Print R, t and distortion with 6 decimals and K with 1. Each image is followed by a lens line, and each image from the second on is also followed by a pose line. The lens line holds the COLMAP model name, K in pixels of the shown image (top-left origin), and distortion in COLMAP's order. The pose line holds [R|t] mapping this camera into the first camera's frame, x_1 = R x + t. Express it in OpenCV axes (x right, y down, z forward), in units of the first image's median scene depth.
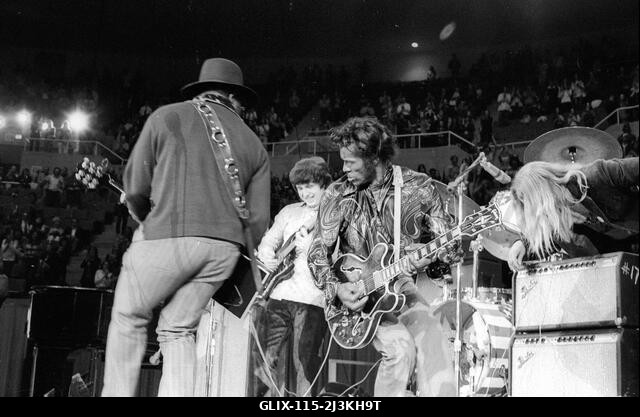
lens RADIAL K [[880.9, 0, 320.0], [0, 880.9, 208.5], [0, 0, 1]] dist [-0.102409, -0.023395]
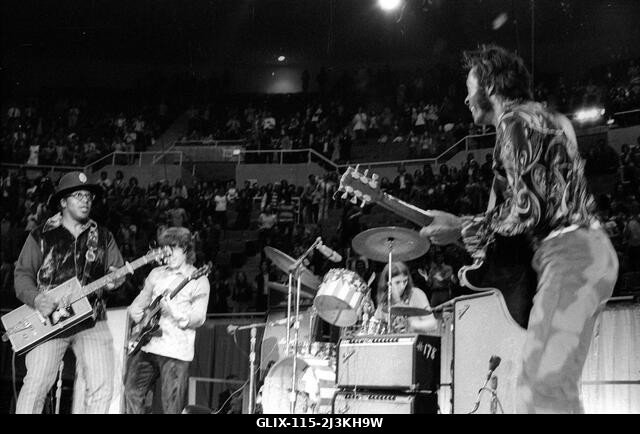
lens RADIAL K [[895.0, 0, 335.0], [0, 895.0, 218.1], [0, 0, 1]] dist [-0.137160, 0.029872]
pose [[0.985495, 0.028276, 0.167330, -0.002764], [-0.033379, 0.999057, 0.027767, -0.117831], [-0.166387, -0.032949, 0.985510, -0.218938]]
